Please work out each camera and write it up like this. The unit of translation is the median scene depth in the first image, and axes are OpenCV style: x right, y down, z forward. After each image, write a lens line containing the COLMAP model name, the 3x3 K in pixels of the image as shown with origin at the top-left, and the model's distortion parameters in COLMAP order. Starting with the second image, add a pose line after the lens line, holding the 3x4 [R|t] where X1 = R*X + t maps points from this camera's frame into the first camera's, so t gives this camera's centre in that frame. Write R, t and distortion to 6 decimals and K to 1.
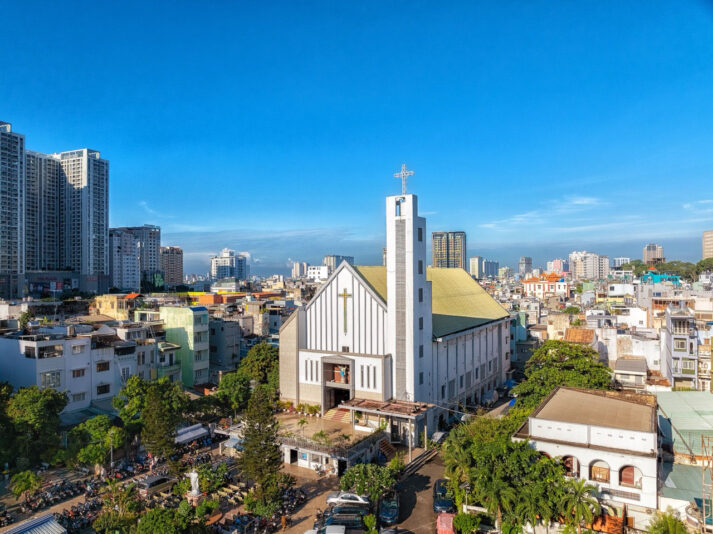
lens RADIAL K [[512.4, 0, 356.5], [0, 512.4, 267.0], [0, 0, 1]] dist [-0.027721, -0.000613]
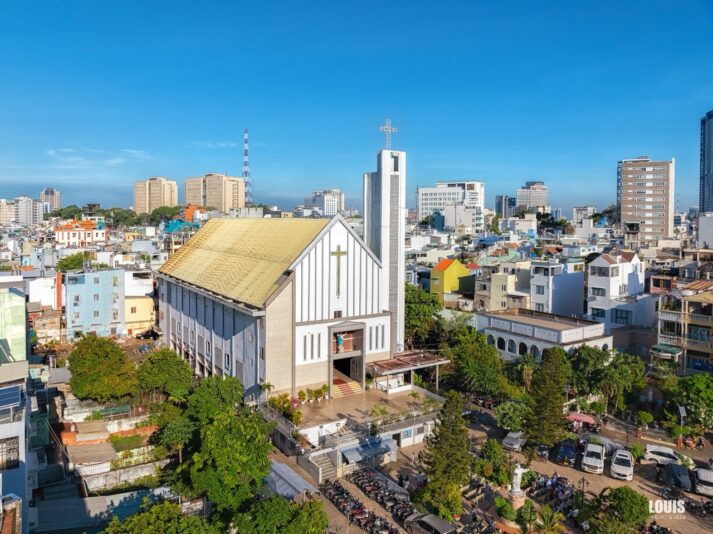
lens RADIAL K [[522.6, 0, 345.9], [0, 522.6, 226.2], [0, 0, 1]] dist [-0.025403, 0.000476]
pose [[0.451920, -0.003311, 0.892052, -0.819688], [-0.022695, 0.999627, 0.015208, -0.005350], [-0.891770, -0.027117, 0.451677, 0.584074]]
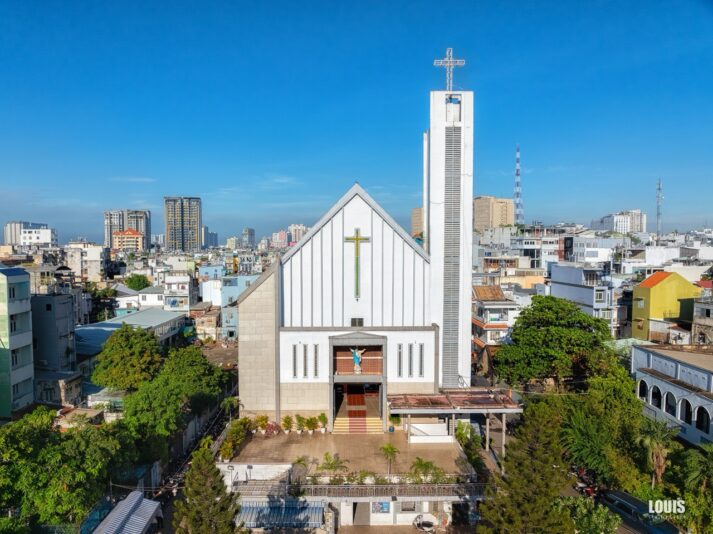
lens RADIAL K [[512.4, 0, 356.5], [0, 512.4, 267.0], [0, 0, 1]] dist [-0.027721, -0.000613]
pose [[0.847991, -0.015943, 0.529771, -0.365530], [-0.012459, 0.998672, 0.049997, 0.057842], [-0.529864, -0.048997, 0.846666, 0.453025]]
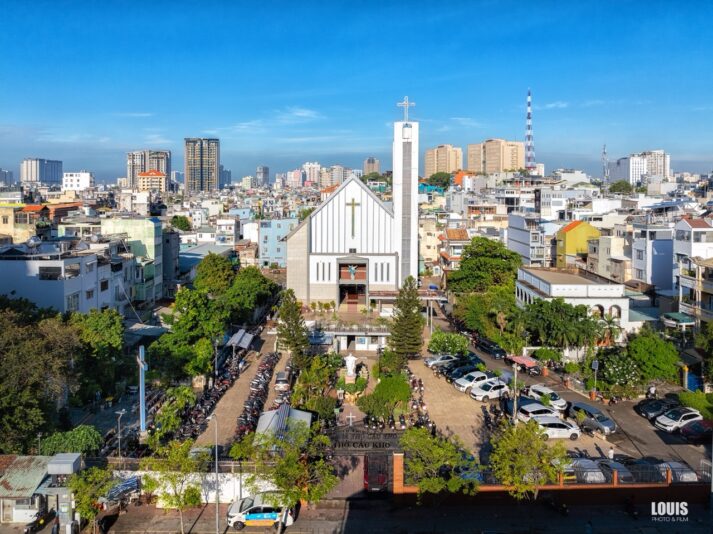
lens RADIAL K [[537.5, 0, 352.7], [0, 537.5, 189.3], [0, 0, 1]] dist [-0.005767, -0.001754]
pose [[0.867361, 0.005162, 0.497653, -0.624538], [-0.018024, 0.999616, 0.021044, -0.003294], [-0.497353, -0.027222, 0.867121, -0.045806]]
